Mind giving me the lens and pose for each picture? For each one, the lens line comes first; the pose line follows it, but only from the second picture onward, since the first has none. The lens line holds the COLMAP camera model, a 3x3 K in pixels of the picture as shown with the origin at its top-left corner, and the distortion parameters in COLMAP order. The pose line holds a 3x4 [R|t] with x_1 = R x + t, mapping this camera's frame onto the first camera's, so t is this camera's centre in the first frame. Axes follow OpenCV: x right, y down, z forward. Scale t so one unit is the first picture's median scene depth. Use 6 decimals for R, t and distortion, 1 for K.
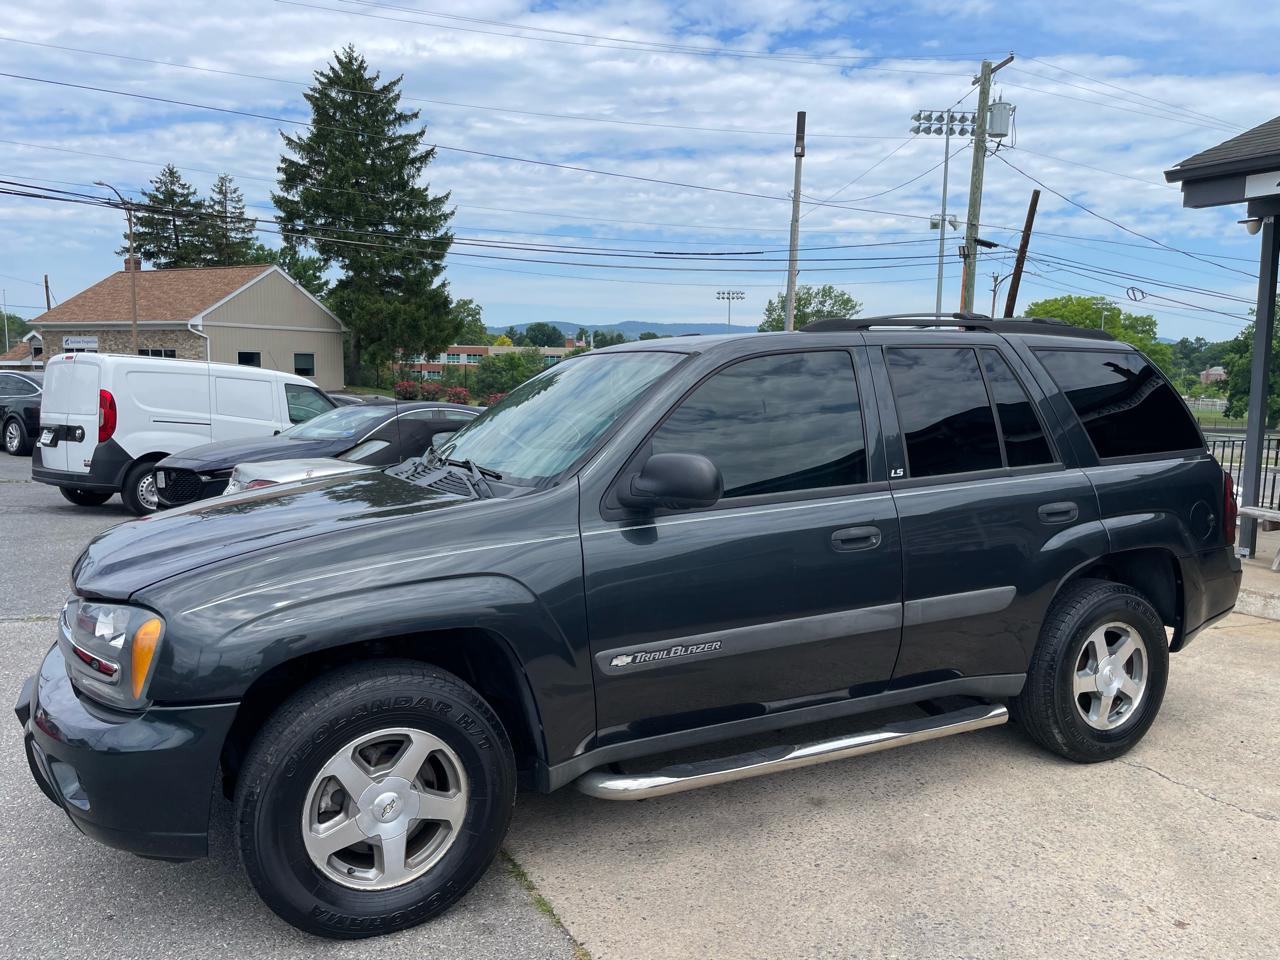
lens RADIAL K [[970.2, 0, 649.4], [0, 970.2, 475.8], [0, 0, 1]] dist [0.084062, -0.112980]
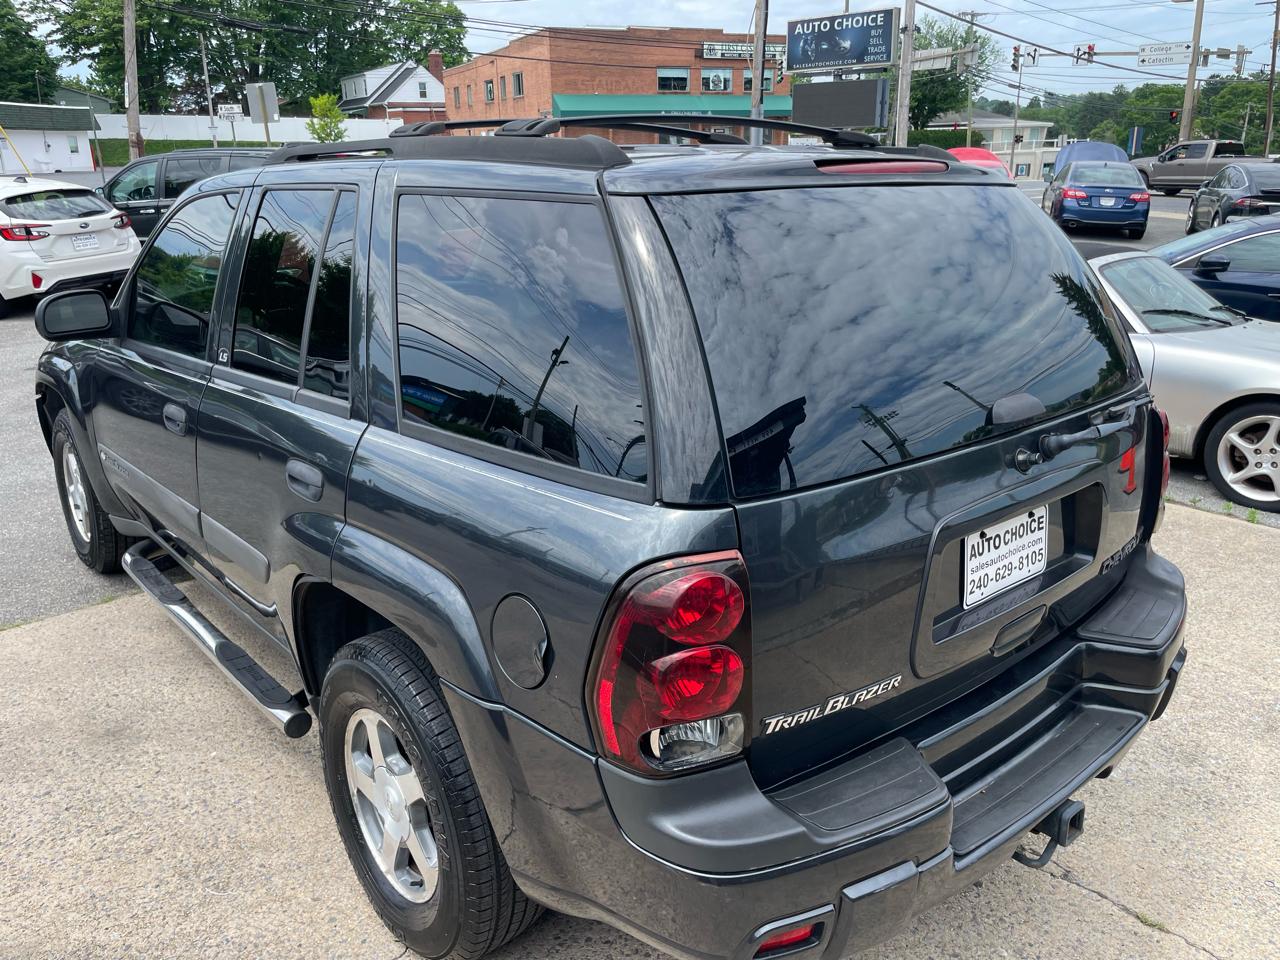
lens RADIAL K [[964.8, 0, 640.3], [0, 964.8, 471.0], [0, 0, 1]] dist [0.087198, -0.115405]
pose [[0.238185, 0.282393, -0.929259, 0.832668], [-0.083477, 0.959207, 0.270097, -0.118727], [0.967626, 0.013239, 0.252042, 0.863621]]
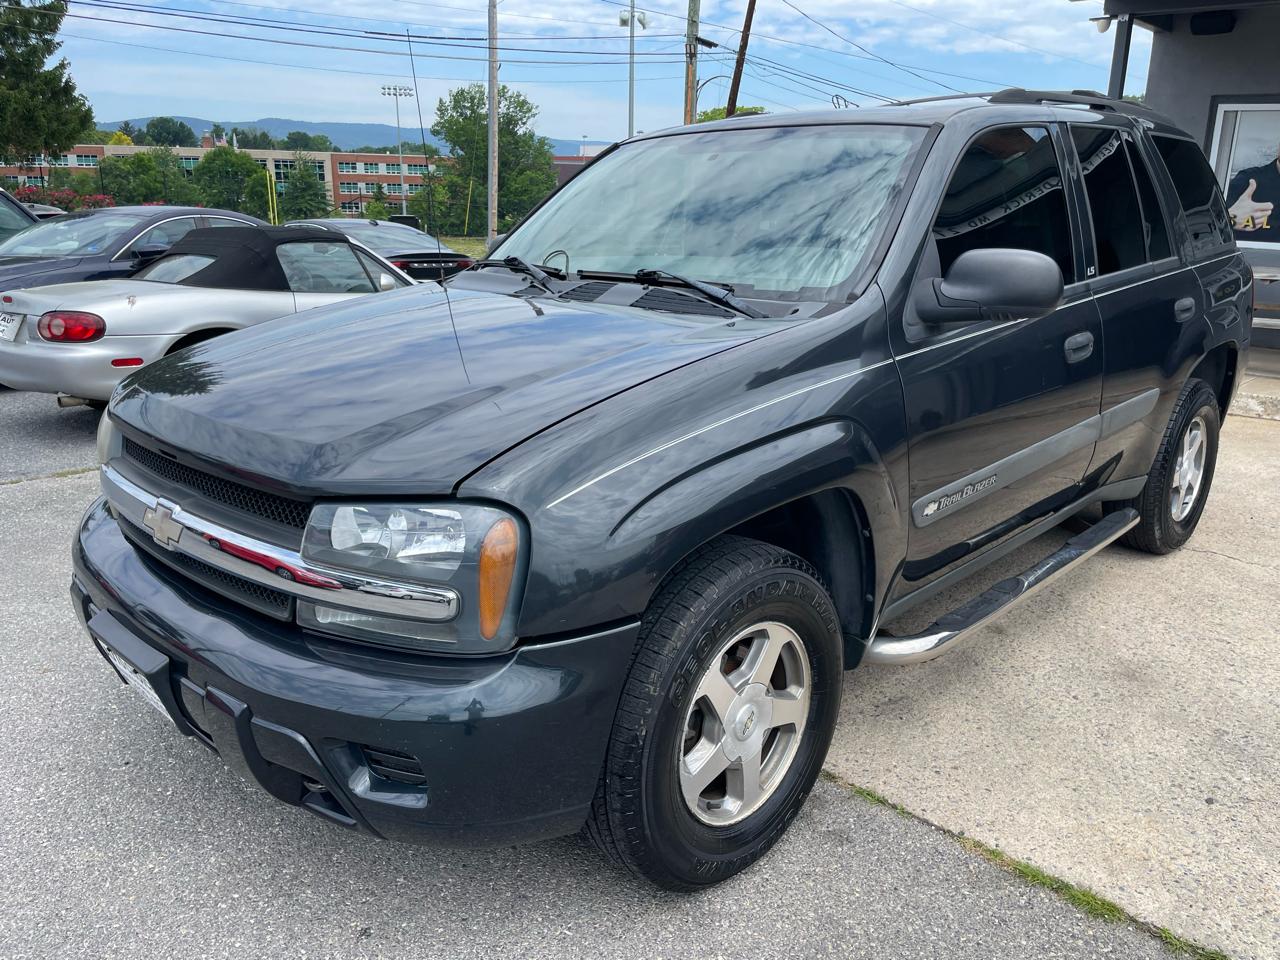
lens RADIAL K [[970.2, 0, 648.7], [0, 970.2, 466.9], [0, 0, 1]] dist [0.084062, -0.112980]
pose [[0.946594, -0.087672, 0.310280, -0.328946], [0.031131, 0.982678, 0.182690, -0.003241], [-0.320922, -0.163274, 0.932926, 0.195037]]
